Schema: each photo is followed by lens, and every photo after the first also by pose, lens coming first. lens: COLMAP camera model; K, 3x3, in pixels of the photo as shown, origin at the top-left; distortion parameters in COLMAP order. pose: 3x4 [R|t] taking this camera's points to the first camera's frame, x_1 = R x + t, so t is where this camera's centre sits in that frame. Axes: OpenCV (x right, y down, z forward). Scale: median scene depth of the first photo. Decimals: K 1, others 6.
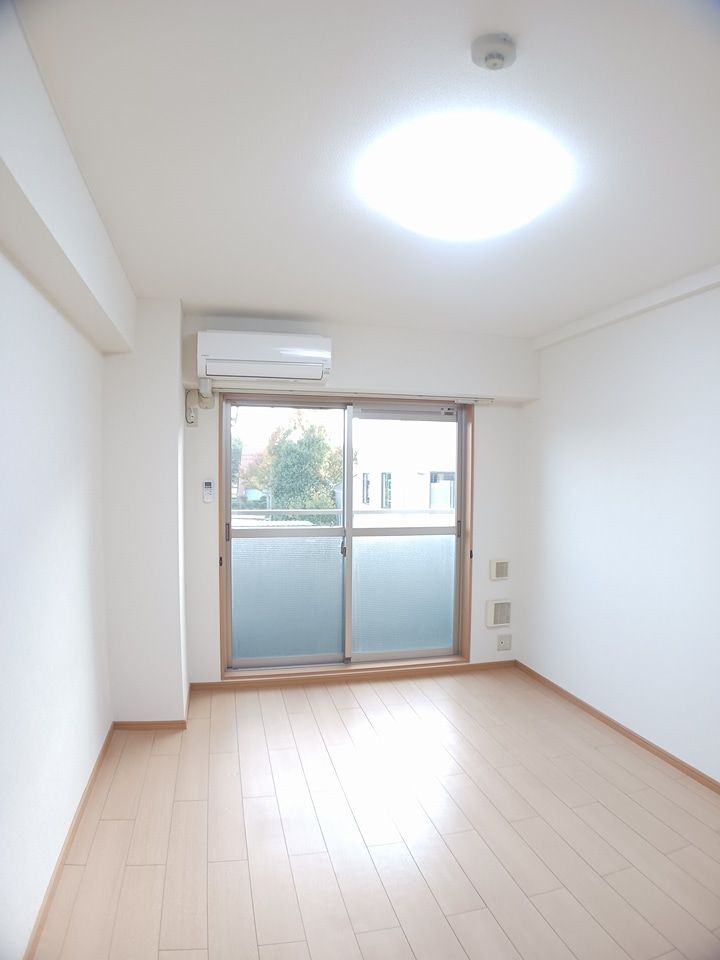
lens RADIAL K [[584.8, 0, 360.0], [0, 584.8, 480.0], [0, 0, 1]] dist [-0.039958, 0.000266]
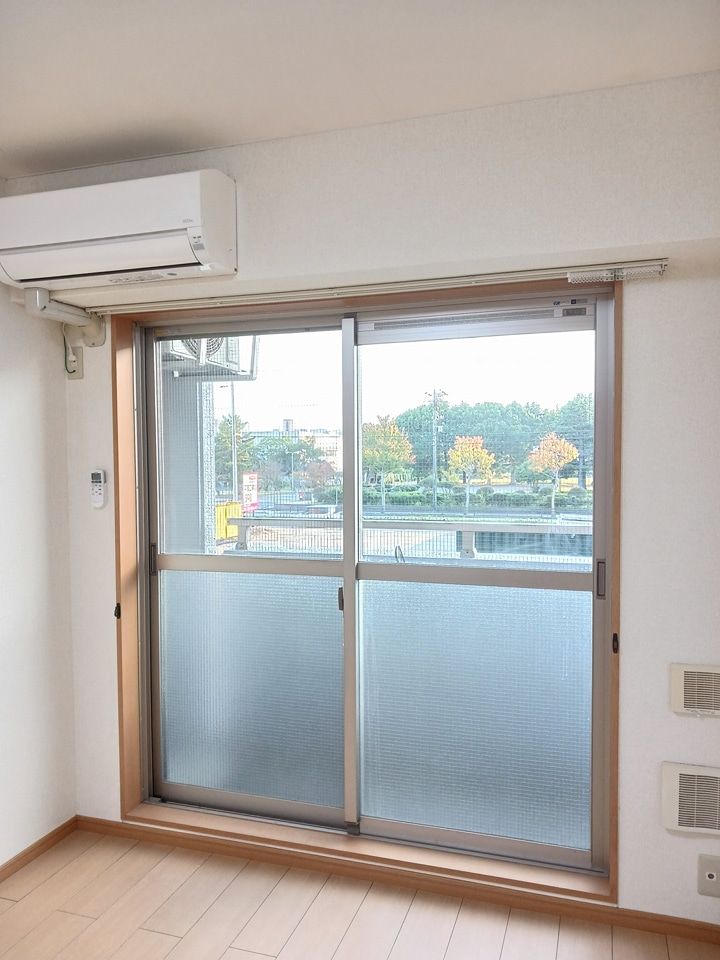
lens RADIAL K [[757.0, 0, 360.0], [0, 757.0, 480.0], [0, 0, 1]] dist [0.064110, -0.001237]
pose [[0.848113, 0.006239, -0.529778, 0.332281], [0.012344, 0.999427, 0.031532, -0.009521], [0.529671, -0.033282, 0.847550, 0.452471]]
